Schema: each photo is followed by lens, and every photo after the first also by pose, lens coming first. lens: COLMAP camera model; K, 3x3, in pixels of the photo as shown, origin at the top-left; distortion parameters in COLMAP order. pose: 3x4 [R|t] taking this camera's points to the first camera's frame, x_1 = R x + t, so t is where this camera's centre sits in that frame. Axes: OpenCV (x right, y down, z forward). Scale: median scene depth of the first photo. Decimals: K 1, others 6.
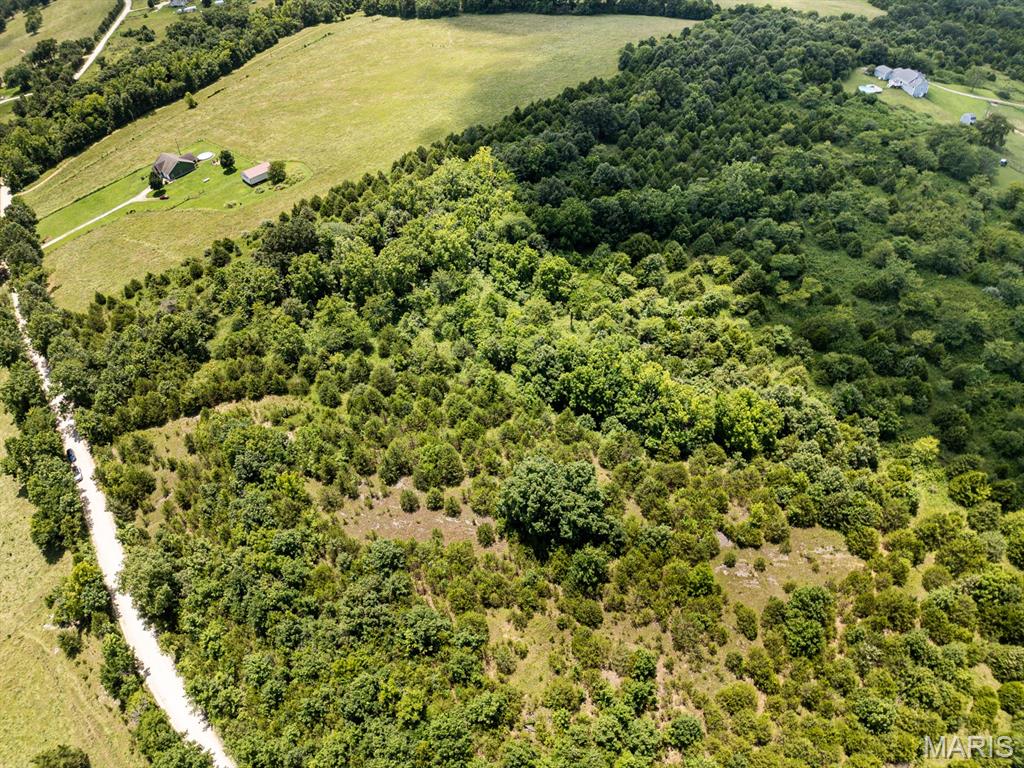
lens RADIAL K [[607.1, 0, 512.0], [0, 607.1, 384.0], [0, 0, 1]] dist [-0.129296, 0.003533]
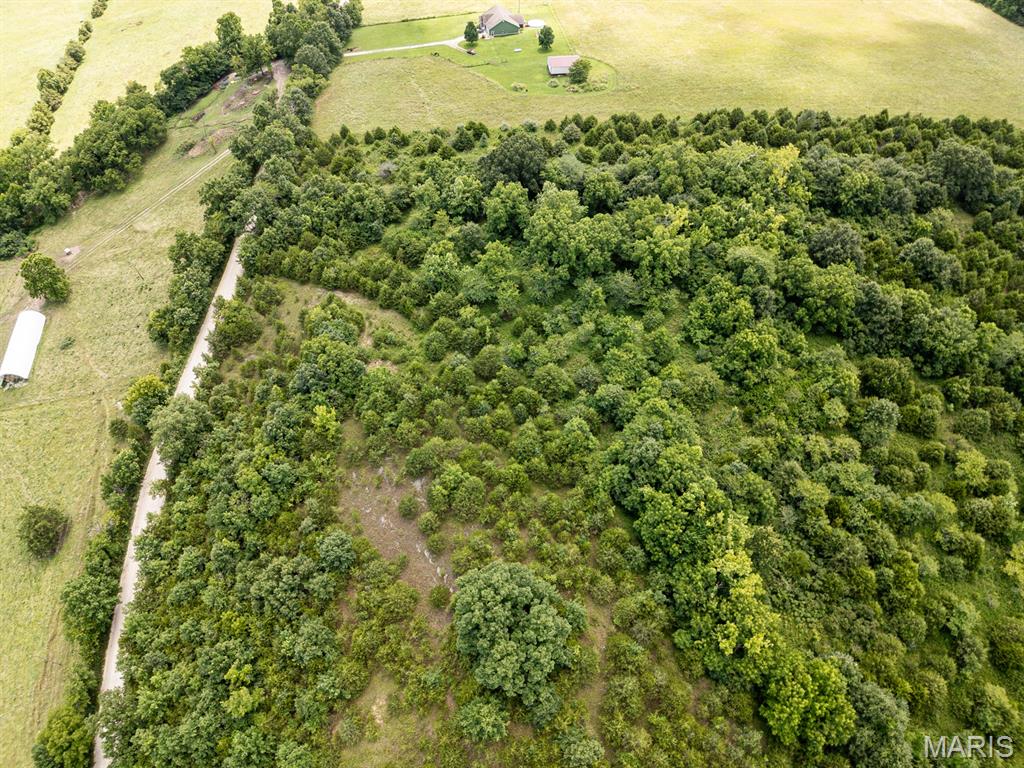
lens RADIAL K [[607.1, 0, 512.0], [0, 607.1, 384.0], [0, 0, 1]] dist [-0.129296, 0.003533]
pose [[0.763258, 0.529239, -0.370599, 0.134429], [-0.460889, 0.847978, 0.261754, -0.199810], [0.452790, -0.028981, 0.891146, 0.208236]]
